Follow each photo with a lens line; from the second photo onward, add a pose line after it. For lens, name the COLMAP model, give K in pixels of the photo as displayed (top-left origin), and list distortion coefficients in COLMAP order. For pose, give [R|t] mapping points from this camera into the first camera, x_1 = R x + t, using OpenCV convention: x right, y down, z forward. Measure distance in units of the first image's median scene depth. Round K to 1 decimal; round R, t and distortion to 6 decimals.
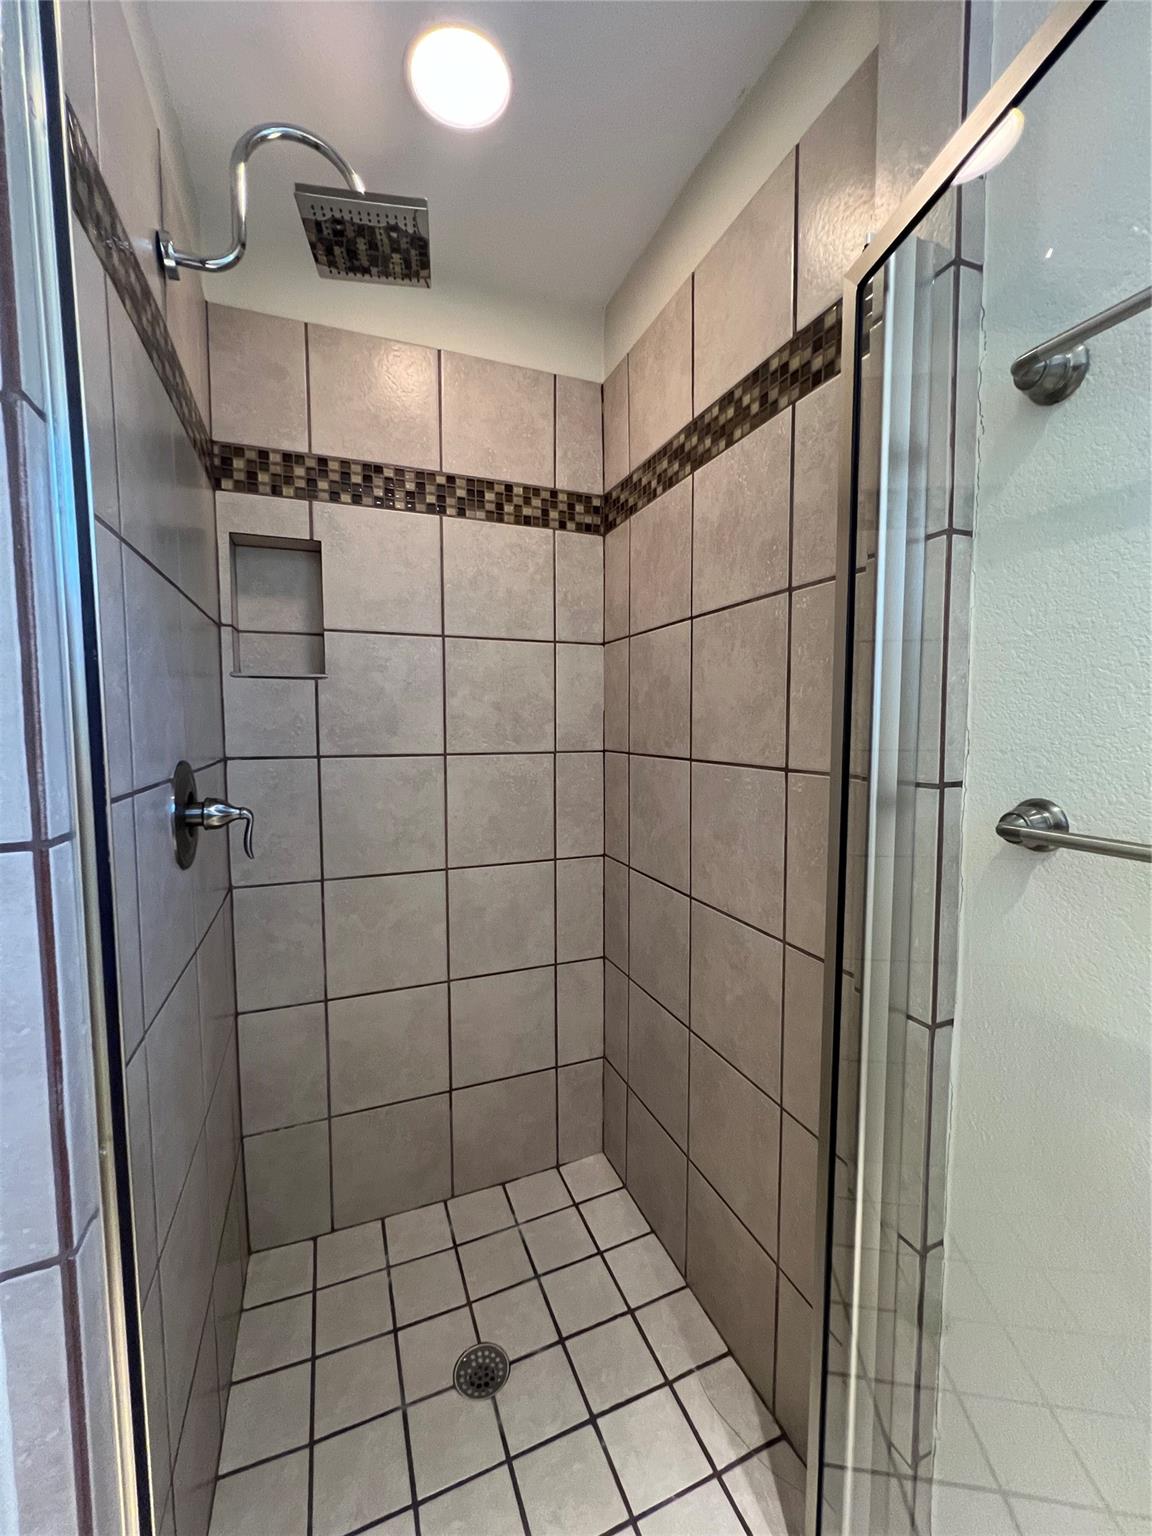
lens RADIAL K [[615.8, 0, 574.4], [0, 615.8, 765.2], [0, 0, 1]] dist [-0.000566, 0.000851]
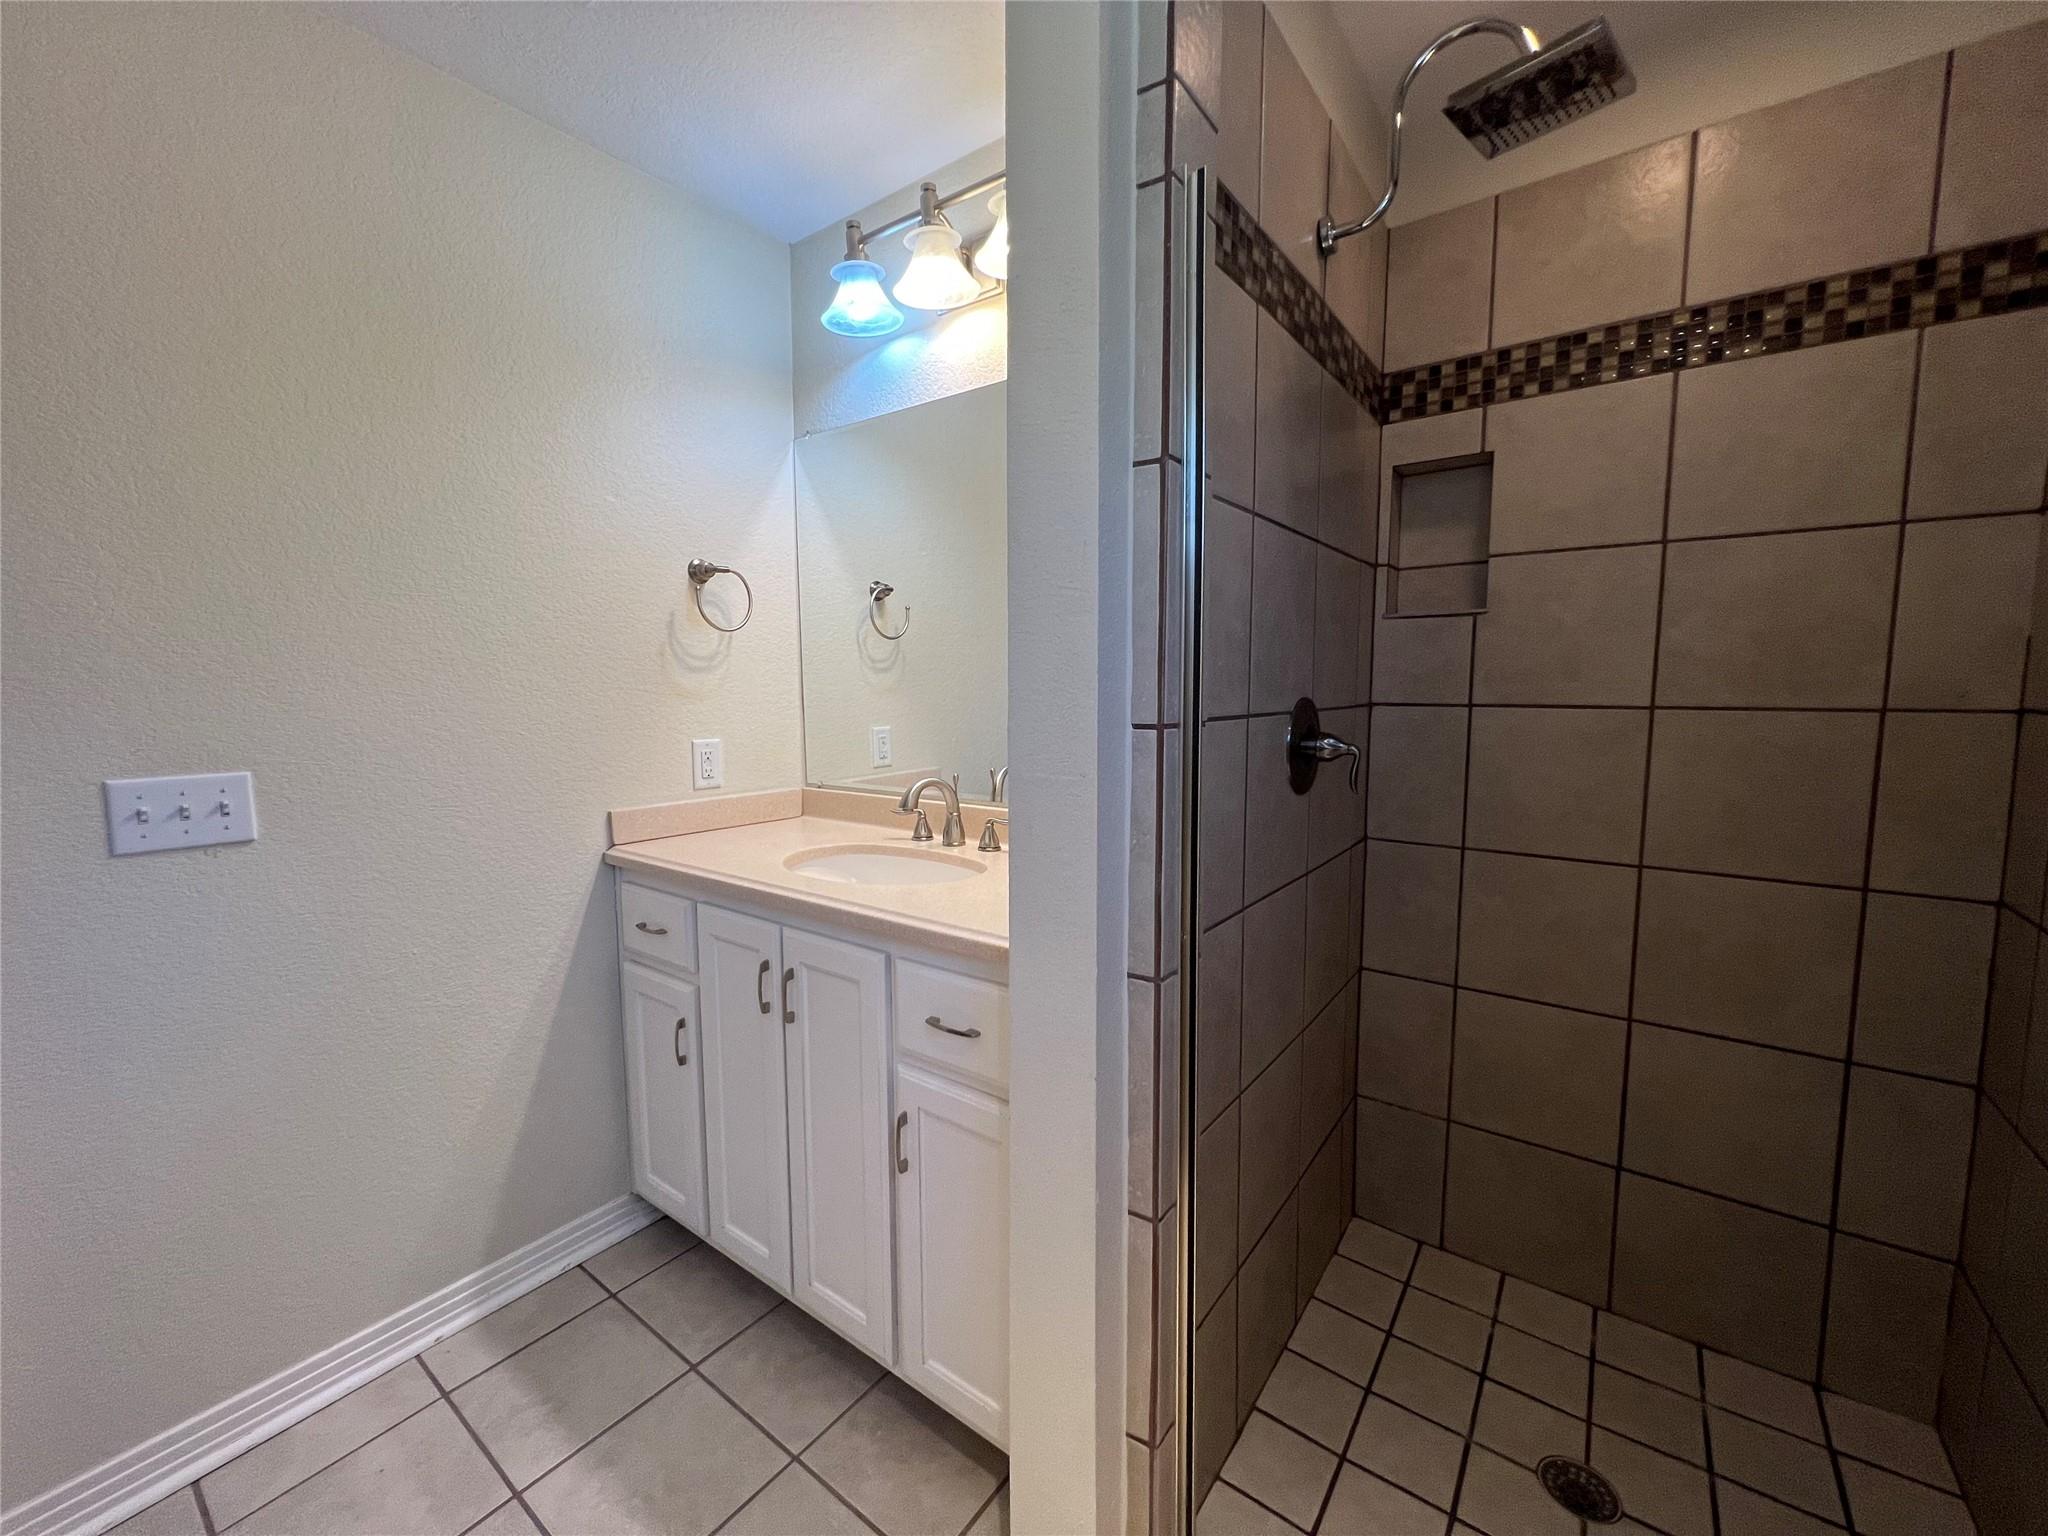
lens RADIAL K [[821.1, 0, 1021.0], [0, 821.1, 766.2], [0, 0, 1]] dist [-0.000566, 0.000851]
pose [[0.522410, 0.085286, -0.848419, 0.242290], [-0.058001, 0.996235, 0.064431, 0.033851], [0.850720, 0.015549, 0.525389, -0.141972]]
